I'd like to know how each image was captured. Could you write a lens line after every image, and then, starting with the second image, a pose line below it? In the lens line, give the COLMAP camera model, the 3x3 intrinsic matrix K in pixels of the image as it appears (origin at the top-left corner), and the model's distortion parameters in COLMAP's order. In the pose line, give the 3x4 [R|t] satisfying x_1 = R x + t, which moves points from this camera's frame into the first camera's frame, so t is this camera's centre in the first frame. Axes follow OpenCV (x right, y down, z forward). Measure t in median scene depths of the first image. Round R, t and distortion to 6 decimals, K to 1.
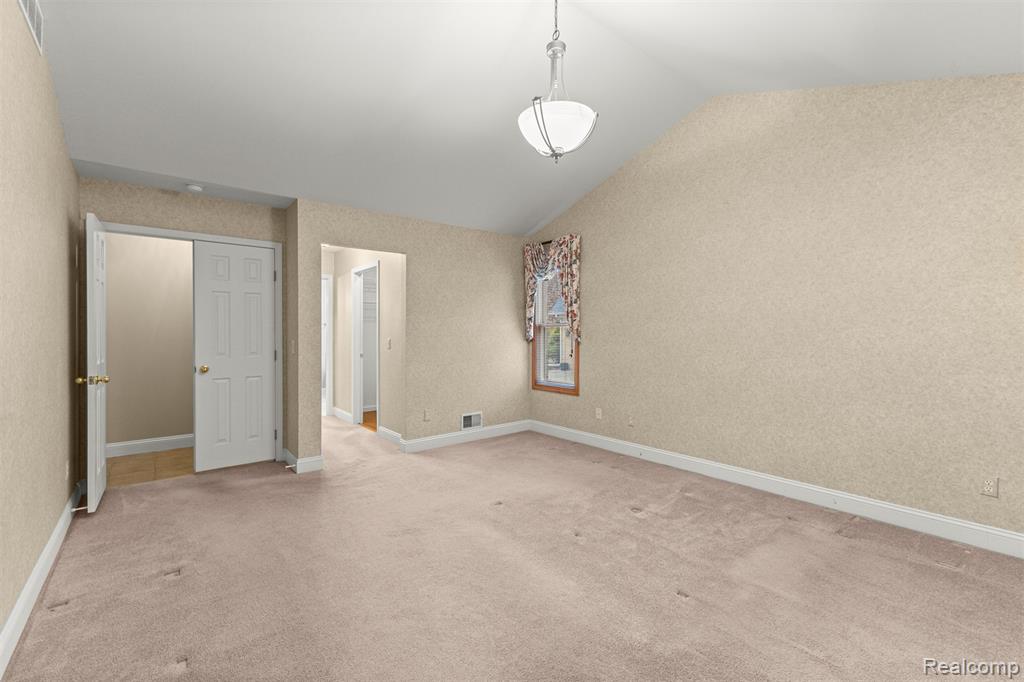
lens RADIAL K [[444.9, 0, 513.3], [0, 444.9, 338.2], [0, 0, 1]] dist [0.011743, -0.003084]
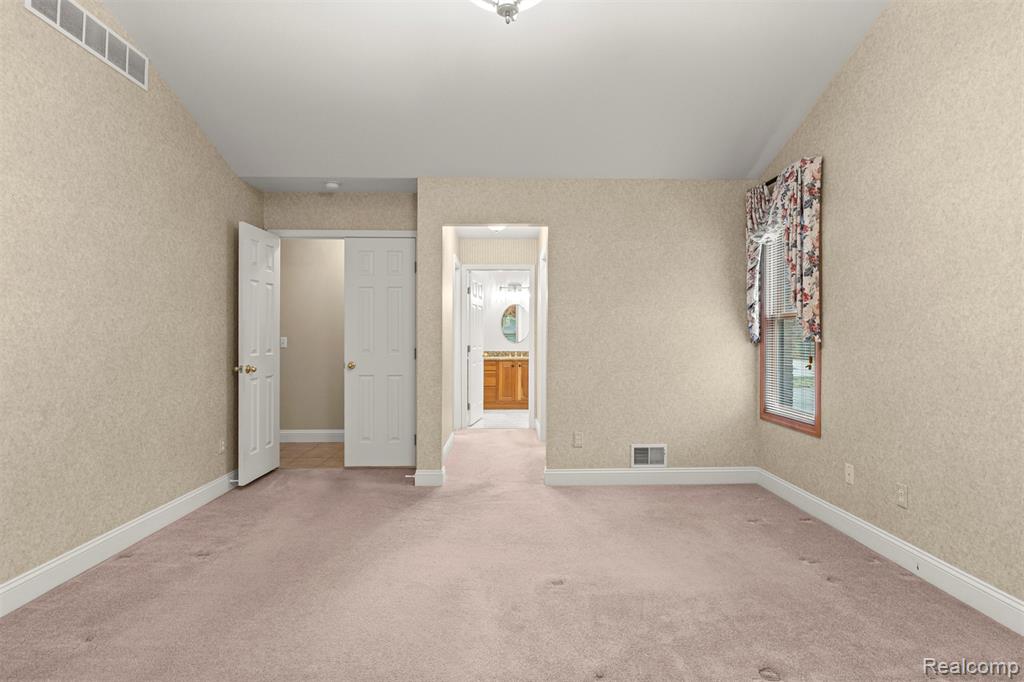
lens RADIAL K [[532.5, 0, 512.2], [0, 532.5, 340.2], [0, 0, 1]] dist [-0.015021, 0.003425]
pose [[0.788574, 0.005573, -0.614915, 0.266597], [-0.010667, 0.999932, -0.004618, 0.012626], [0.614848, 0.010201, 0.788580, 0.230808]]
